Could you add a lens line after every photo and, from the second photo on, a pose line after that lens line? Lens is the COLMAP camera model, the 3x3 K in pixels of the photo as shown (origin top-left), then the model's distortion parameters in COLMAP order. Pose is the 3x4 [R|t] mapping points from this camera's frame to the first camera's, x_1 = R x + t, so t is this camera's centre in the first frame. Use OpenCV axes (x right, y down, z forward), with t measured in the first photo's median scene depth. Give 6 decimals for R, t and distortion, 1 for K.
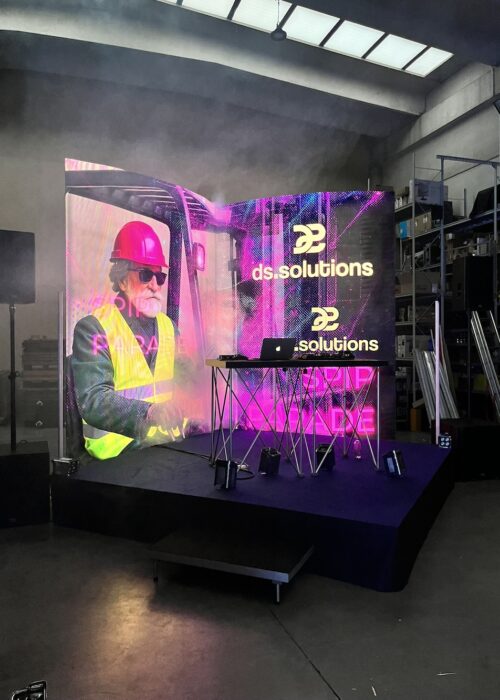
lens RADIAL K [[524.2, 0, 250.0], [0, 524.2, 350.0], [0, 0, 1]] dist [0.003023, -0.003269]
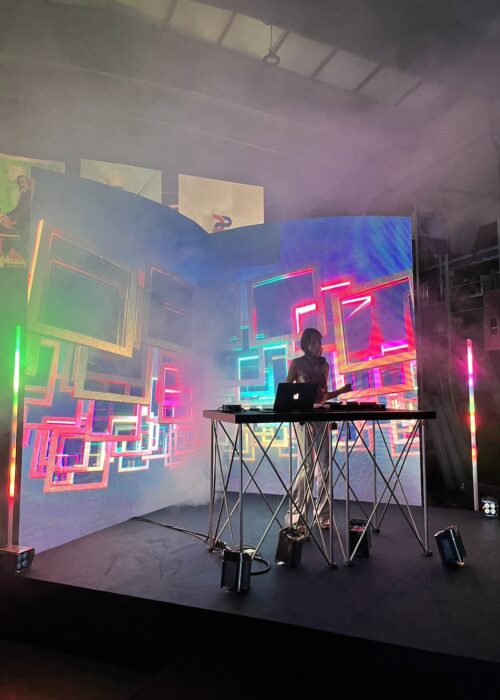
lens RADIAL K [[524.2, 0, 250.0], [0, 524.2, 350.0], [0, 0, 1]] dist [0.003023, -0.003269]
pose [[0.998882, 0.004205, 0.047082, -0.053434], [-0.000480, 0.996887, -0.078839, -0.010286], [-0.047267, 0.078728, 0.995775, 0.204148]]
